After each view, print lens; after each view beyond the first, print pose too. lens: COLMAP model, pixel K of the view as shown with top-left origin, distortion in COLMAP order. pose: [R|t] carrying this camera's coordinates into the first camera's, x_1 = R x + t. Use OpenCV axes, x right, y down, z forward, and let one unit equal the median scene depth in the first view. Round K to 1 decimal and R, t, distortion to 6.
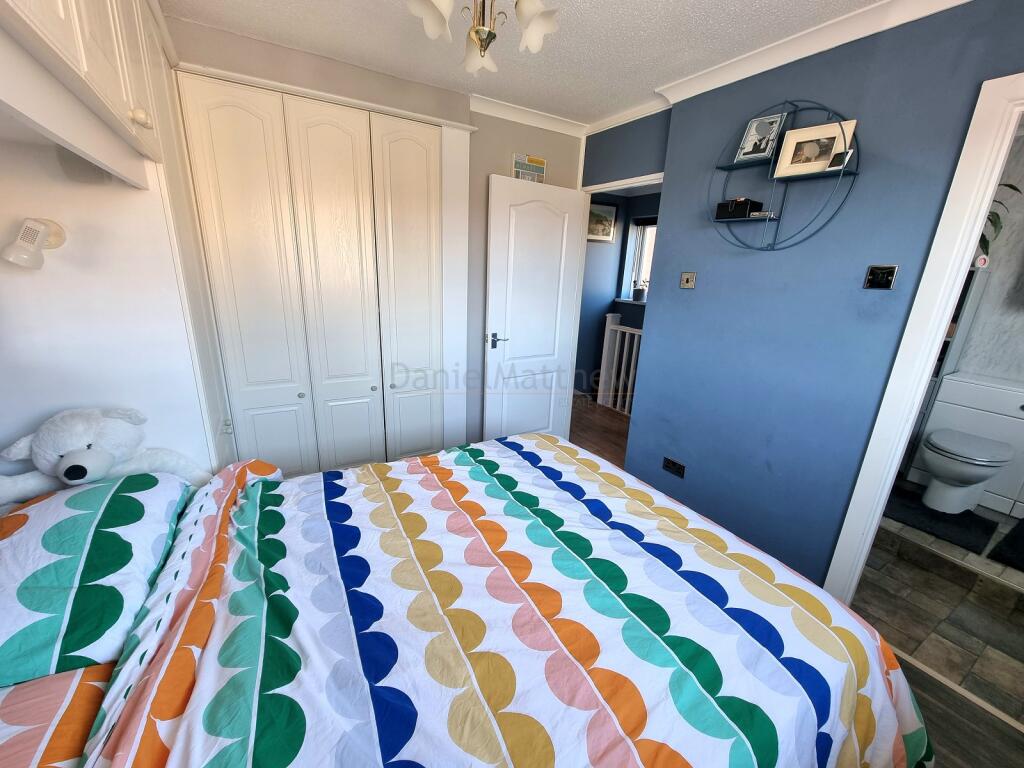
lens RADIAL K [[421.7, 0, 513.4], [0, 421.7, 386.5], [0, 0, 1]] dist [-0.003084, -0.000030]
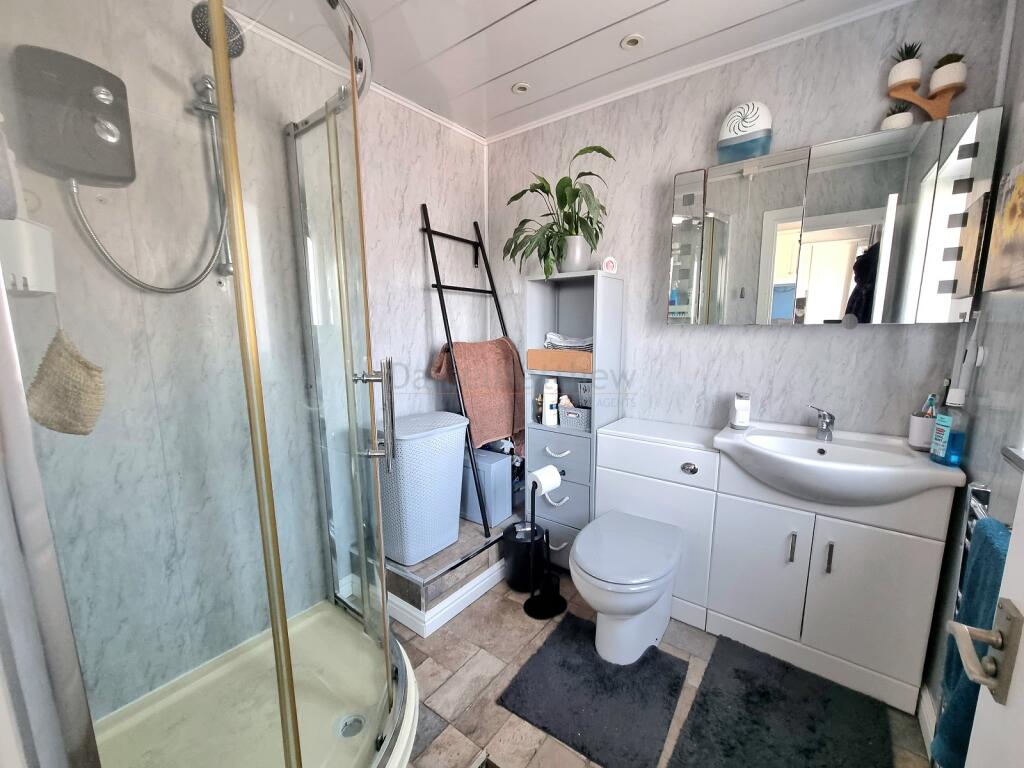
lens RADIAL K [[421.7, 0, 514.1], [0, 421.7, 386.8], [0, 0, 1]] dist [-0.003084, -0.000030]
pose [[0.923262, -0.117085, 0.365894, 0.683612], [0.159887, 0.983129, -0.088844, -0.057534], [-0.349319, 0.140528, 0.926406, 0.423796]]
